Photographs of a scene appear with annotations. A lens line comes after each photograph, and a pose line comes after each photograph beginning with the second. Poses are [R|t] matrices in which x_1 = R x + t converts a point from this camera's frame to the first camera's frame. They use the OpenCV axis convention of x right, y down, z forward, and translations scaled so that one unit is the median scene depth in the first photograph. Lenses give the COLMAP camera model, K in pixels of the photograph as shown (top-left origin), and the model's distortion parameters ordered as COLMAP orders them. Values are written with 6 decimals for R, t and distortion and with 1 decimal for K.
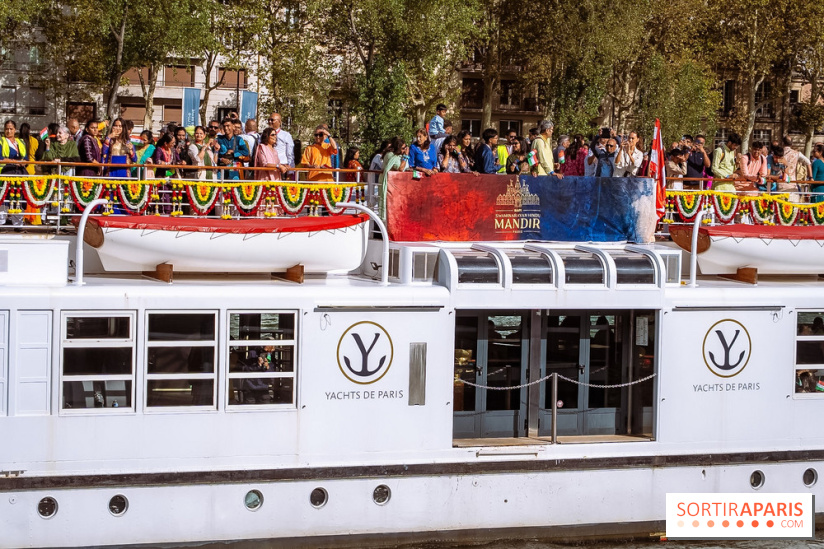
lens RADIAL K [[5134.1, 0, 412.0], [0, 5134.1, 275.0], [0, 0, 1]] dist [0.022559, 0.000000]
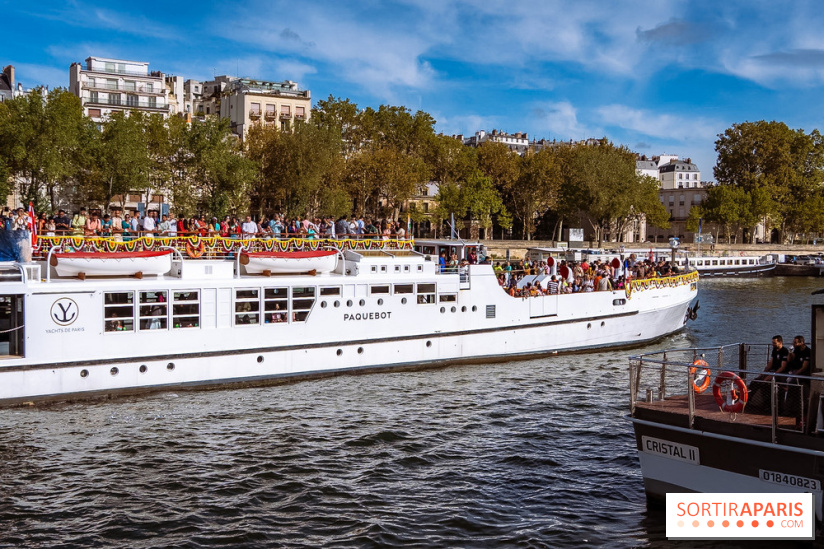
lens RADIAL K [[5134.1, 0, 412.0], [0, 5134.1, 274.3], [0, 0, 1]] dist [0.022559, 0.000000]
pose [[0.896083, -0.021288, 0.443376, -1.040760], [0.021895, 0.999753, 0.003750, -0.007935], [-0.443346, 0.006347, 0.896328, -1.313174]]
